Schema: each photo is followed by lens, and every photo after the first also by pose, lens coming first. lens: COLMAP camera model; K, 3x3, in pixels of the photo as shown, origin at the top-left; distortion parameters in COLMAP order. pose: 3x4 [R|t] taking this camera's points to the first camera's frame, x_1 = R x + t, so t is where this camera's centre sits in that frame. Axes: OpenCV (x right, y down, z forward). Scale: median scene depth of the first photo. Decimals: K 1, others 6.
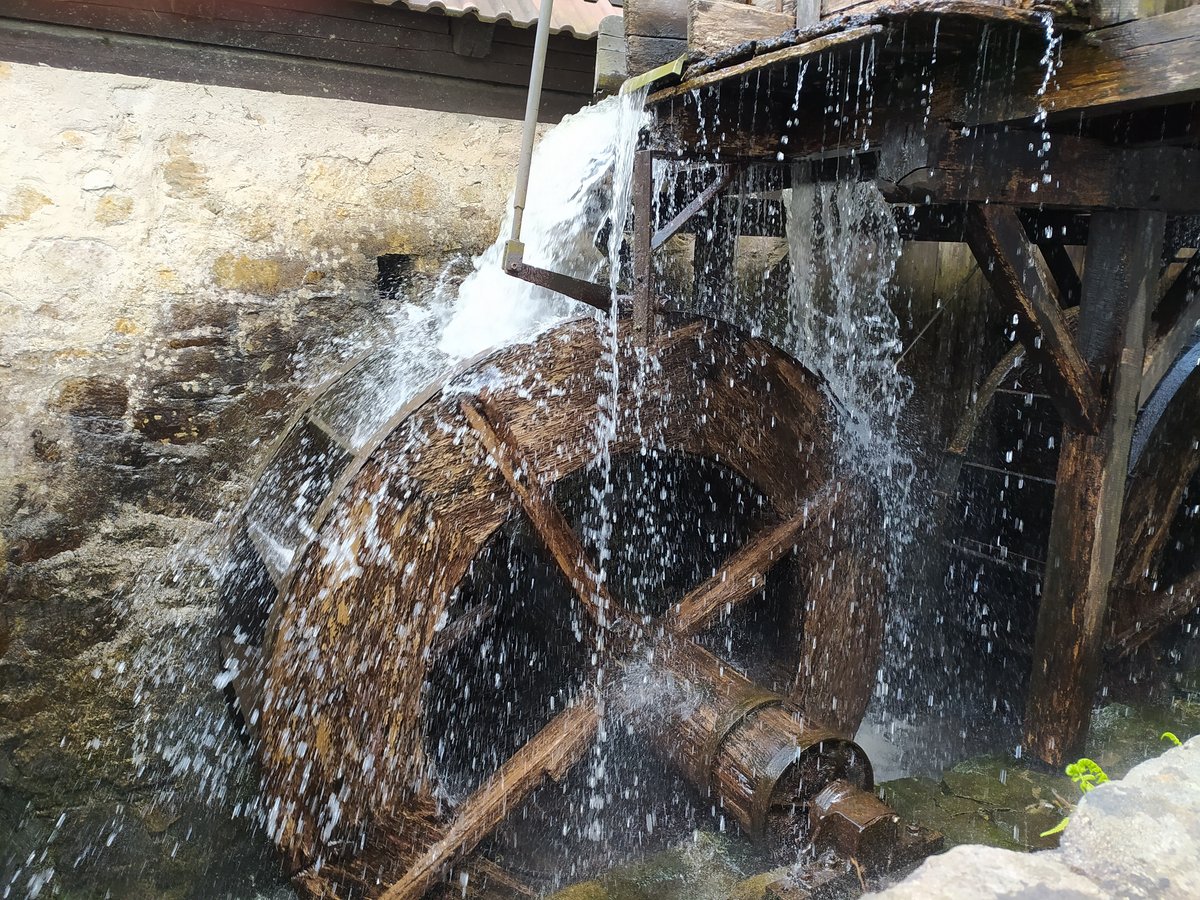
lens RADIAL K [[848.6, 0, 598.2], [0, 848.6, 457.9], [0, 0, 1]] dist [0.004225, -0.022362]
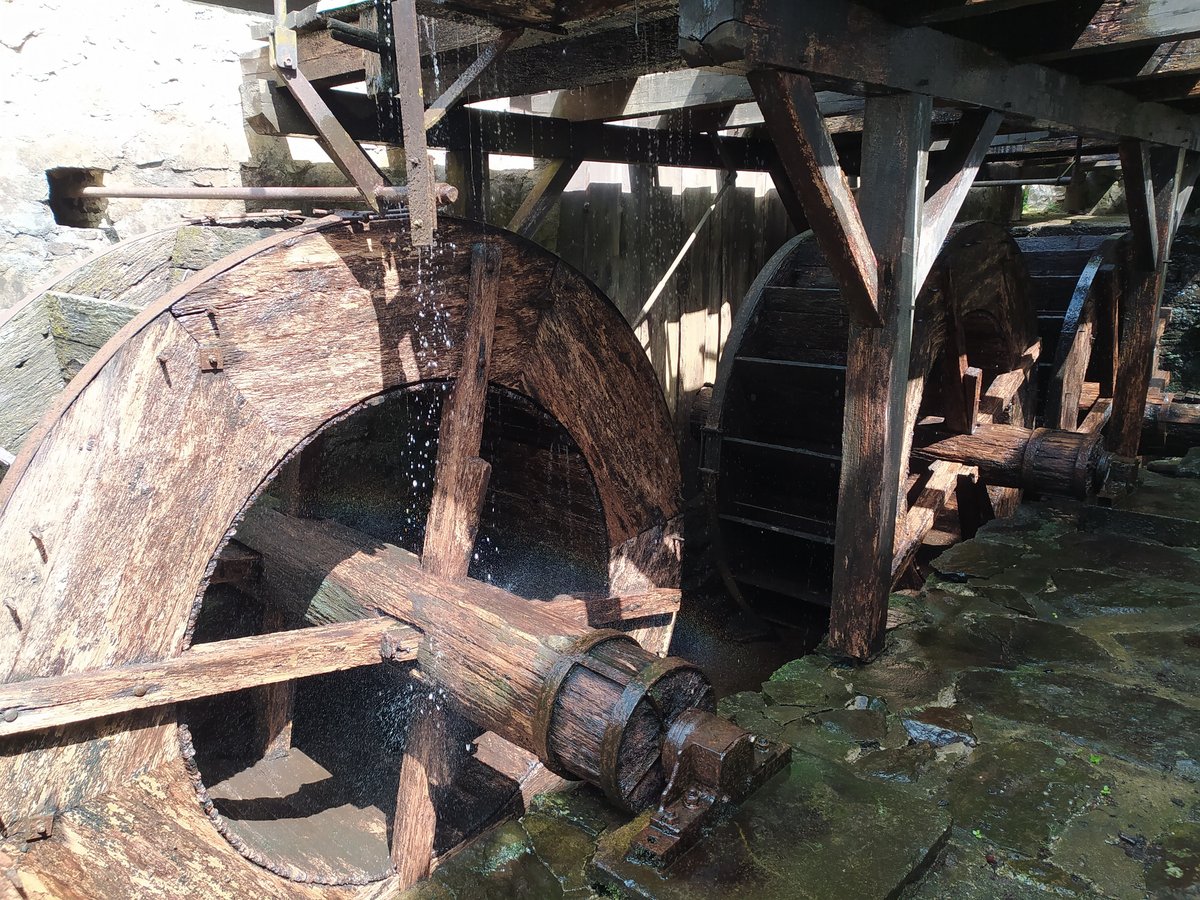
lens RADIAL K [[848.6, 0, 598.2], [0, 848.6, 457.9], [0, 0, 1]] dist [0.004225, -0.022362]
pose [[0.949968, -0.104112, 0.294485, -0.044941], [0.091942, 0.994249, 0.054912, 0.040583], [-0.298508, -0.025089, 0.954077, 0.132371]]
